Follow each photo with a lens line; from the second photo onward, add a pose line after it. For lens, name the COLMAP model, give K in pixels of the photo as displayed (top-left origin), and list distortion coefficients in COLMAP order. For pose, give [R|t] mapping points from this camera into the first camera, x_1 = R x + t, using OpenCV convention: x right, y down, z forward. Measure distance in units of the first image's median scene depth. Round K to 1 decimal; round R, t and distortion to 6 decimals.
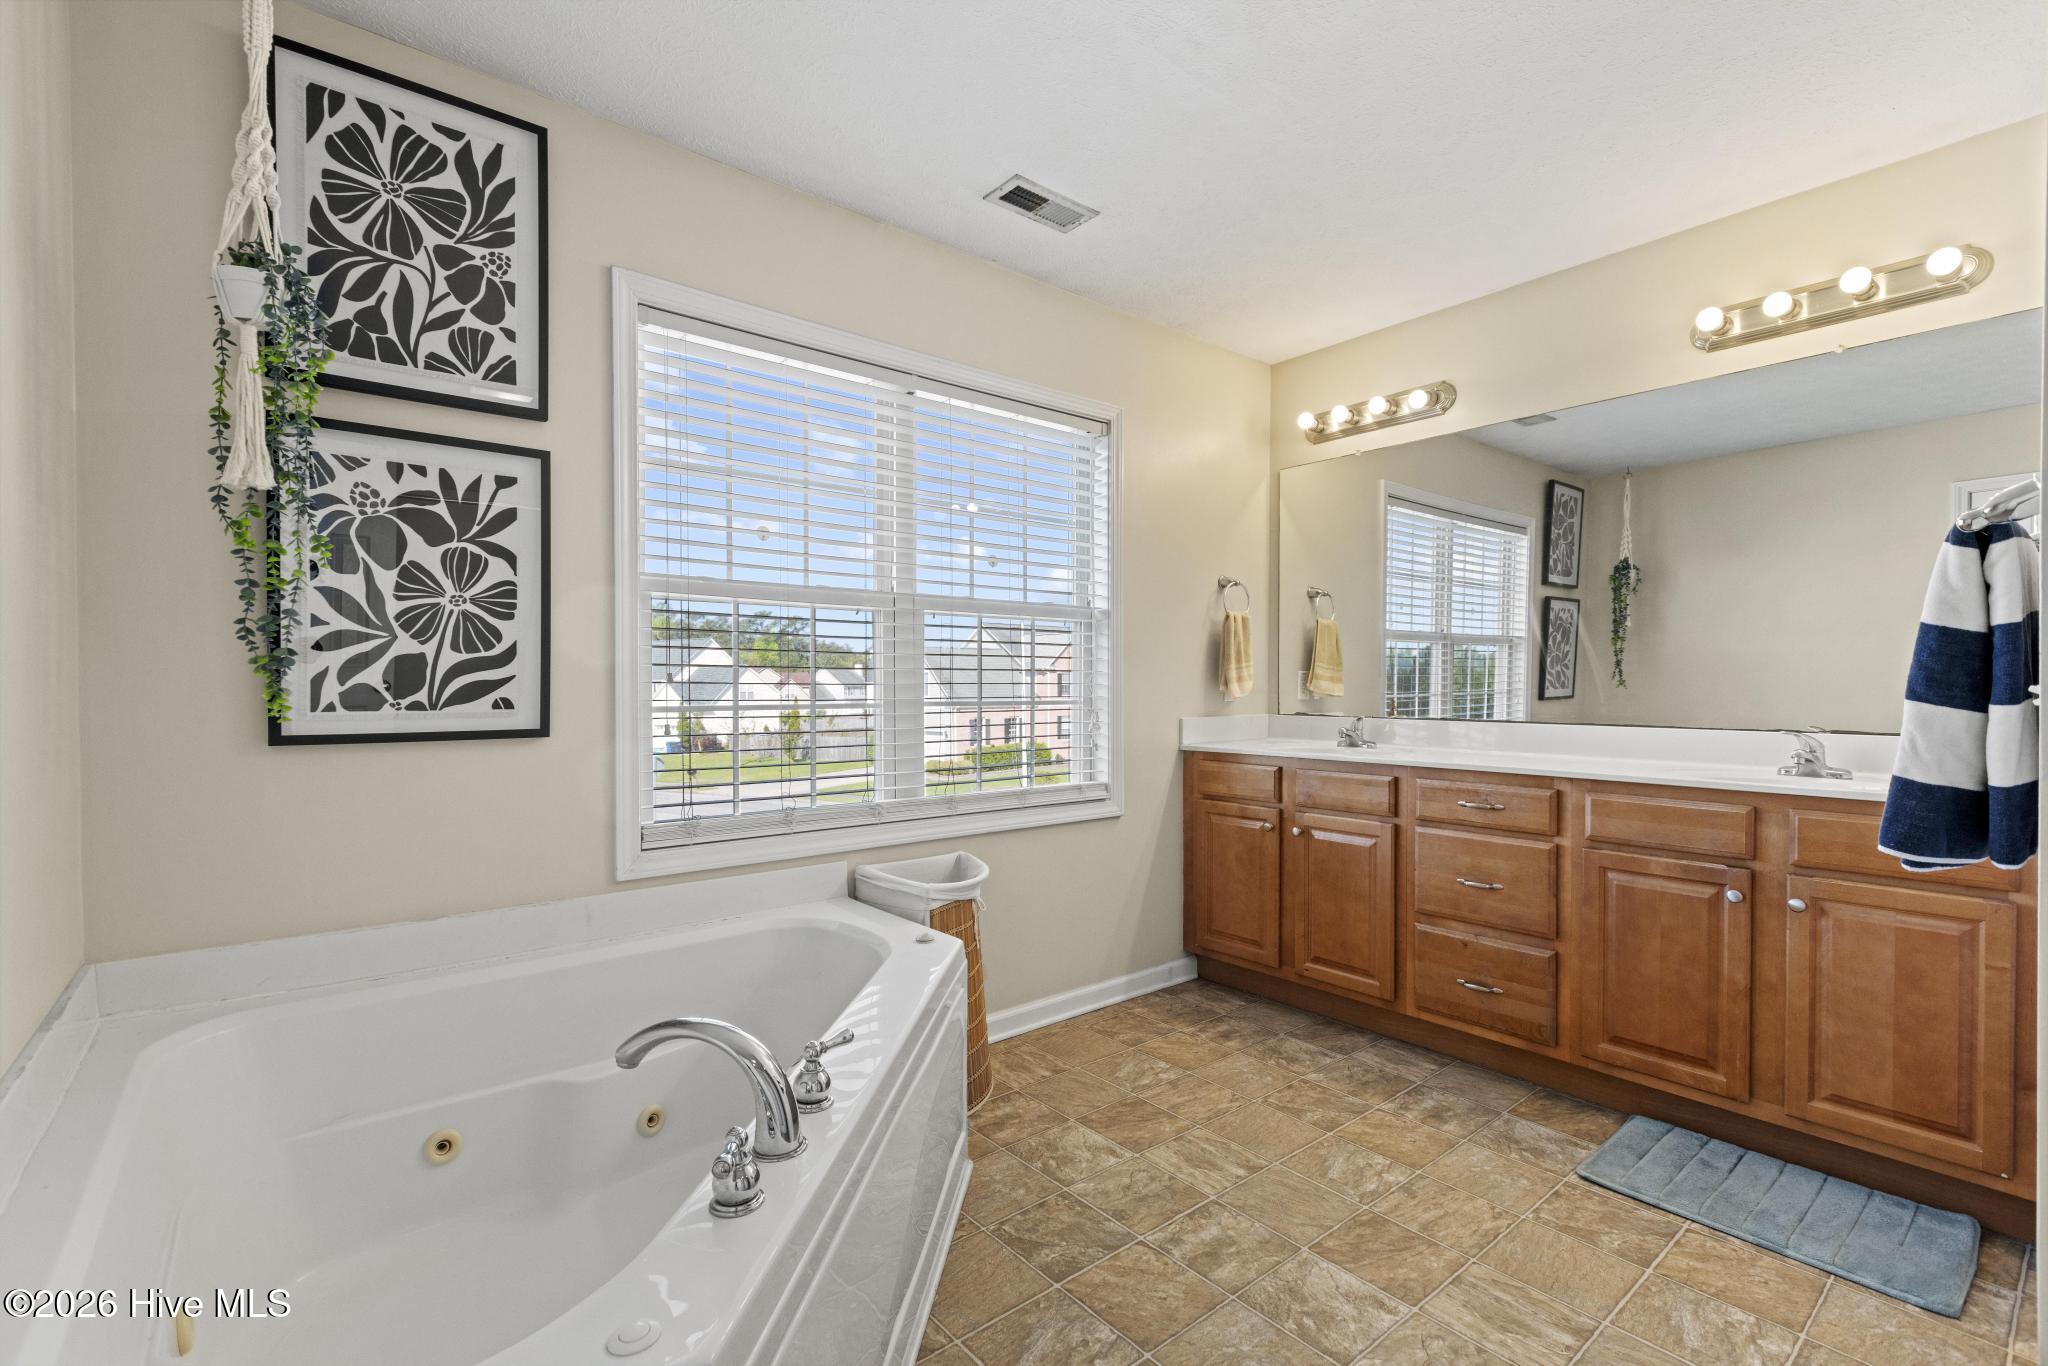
lens RADIAL K [[910.9, 0, 1037.4], [0, 910.9, 695.0], [0, 0, 1]] dist [-0.010030, -0.000318]
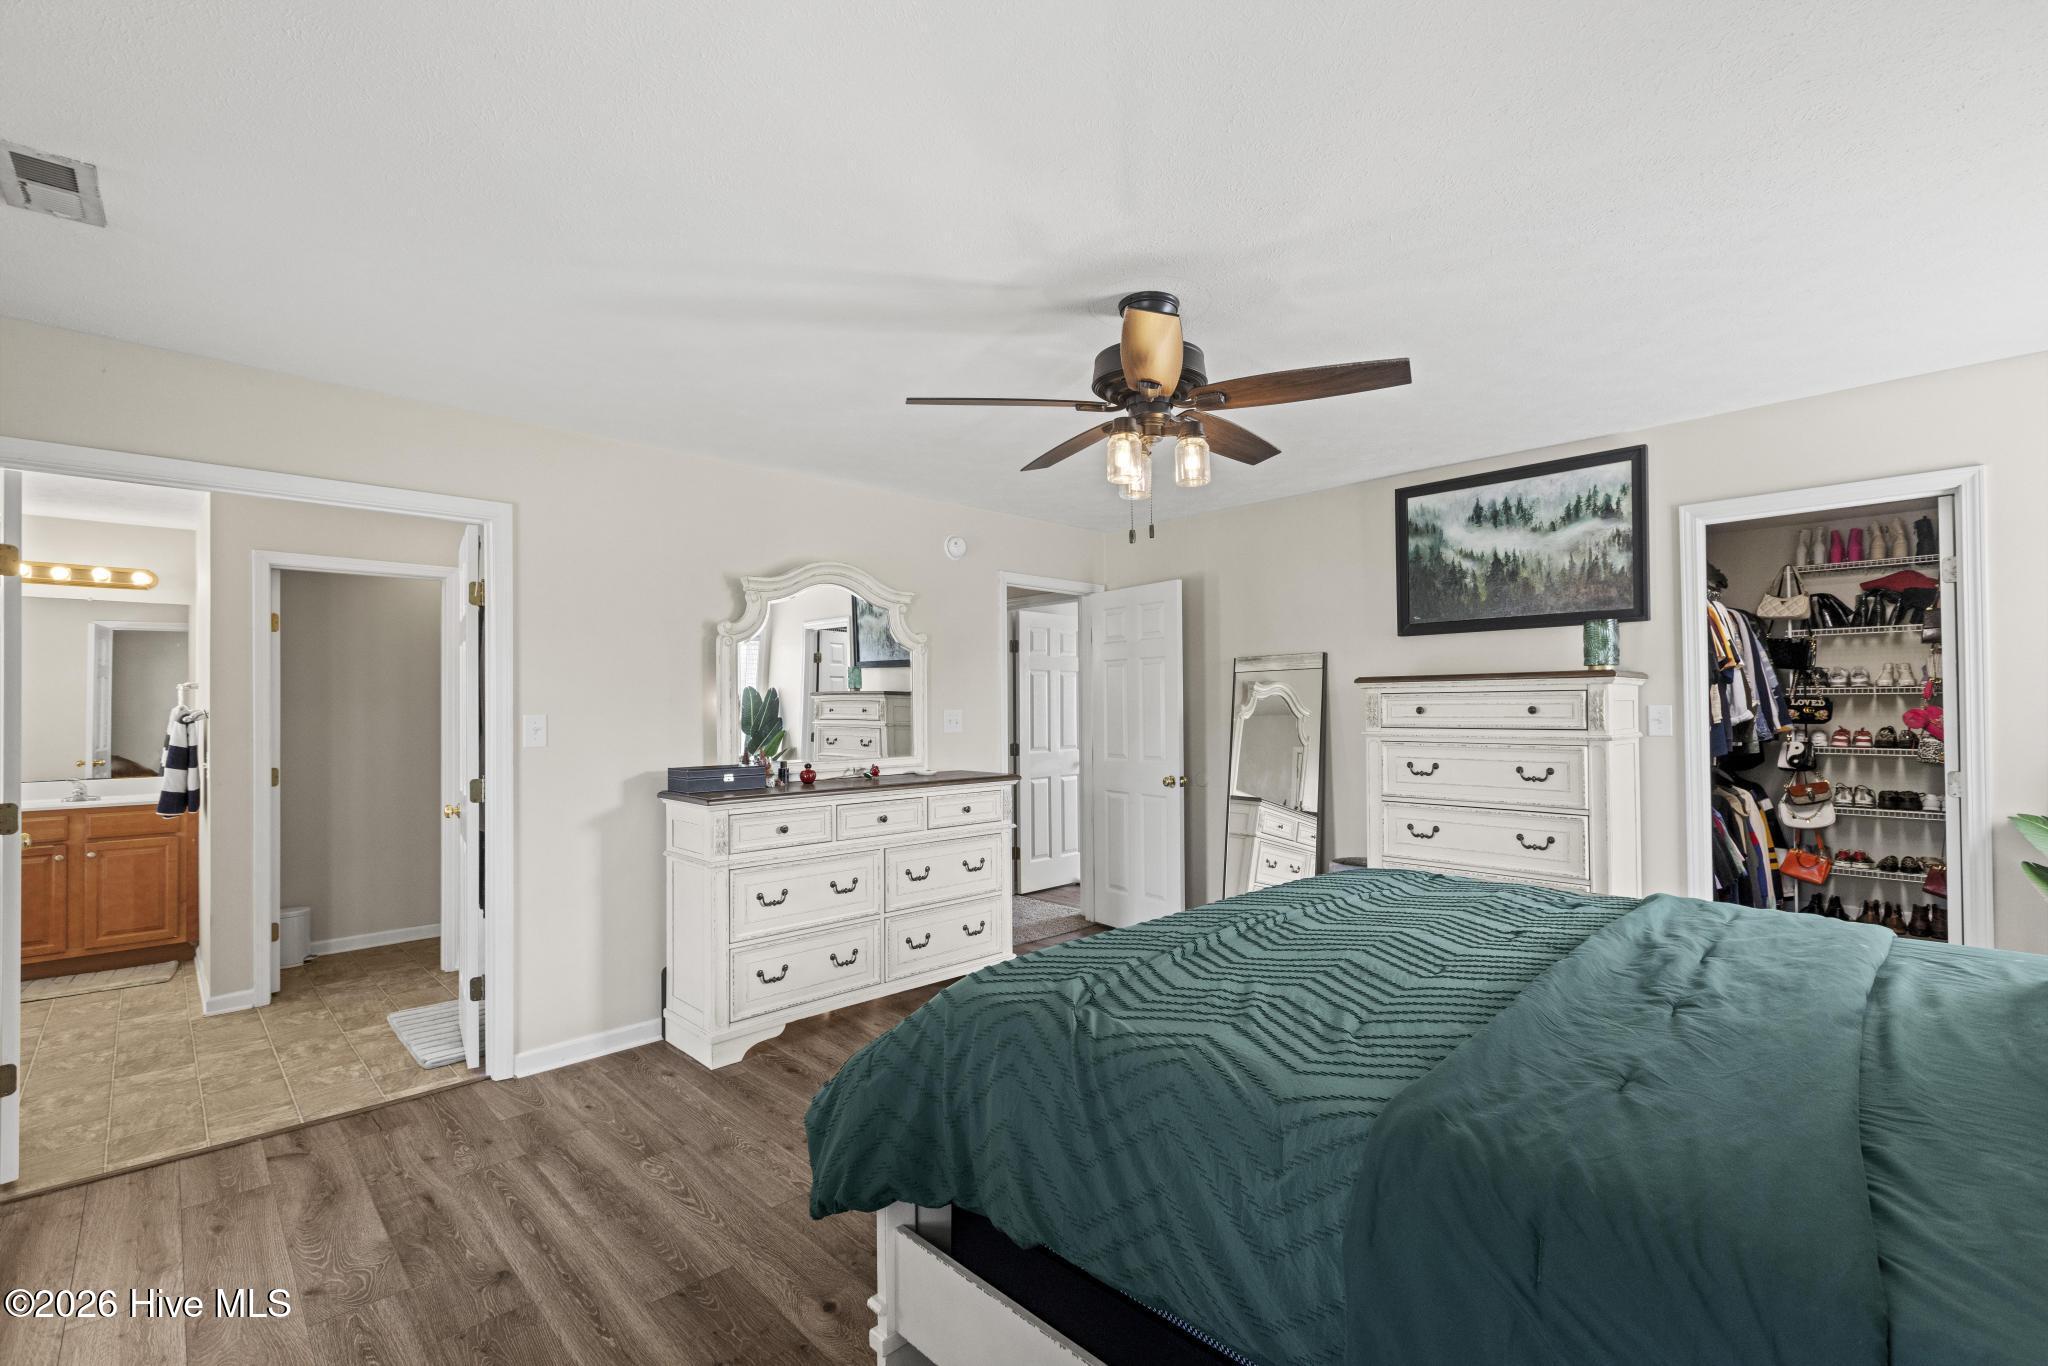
lens RADIAL K [[910.9, 0, 1031.4], [0, 910.9, 696.6], [0, 0, 1]] dist [-0.010030, -0.000318]
pose [[-0.084129, 0.022005, 0.996212, -1.833509], [0.022431, 0.999545, -0.020184, -0.082134], [-0.996202, 0.020648, -0.084584, -1.336314]]
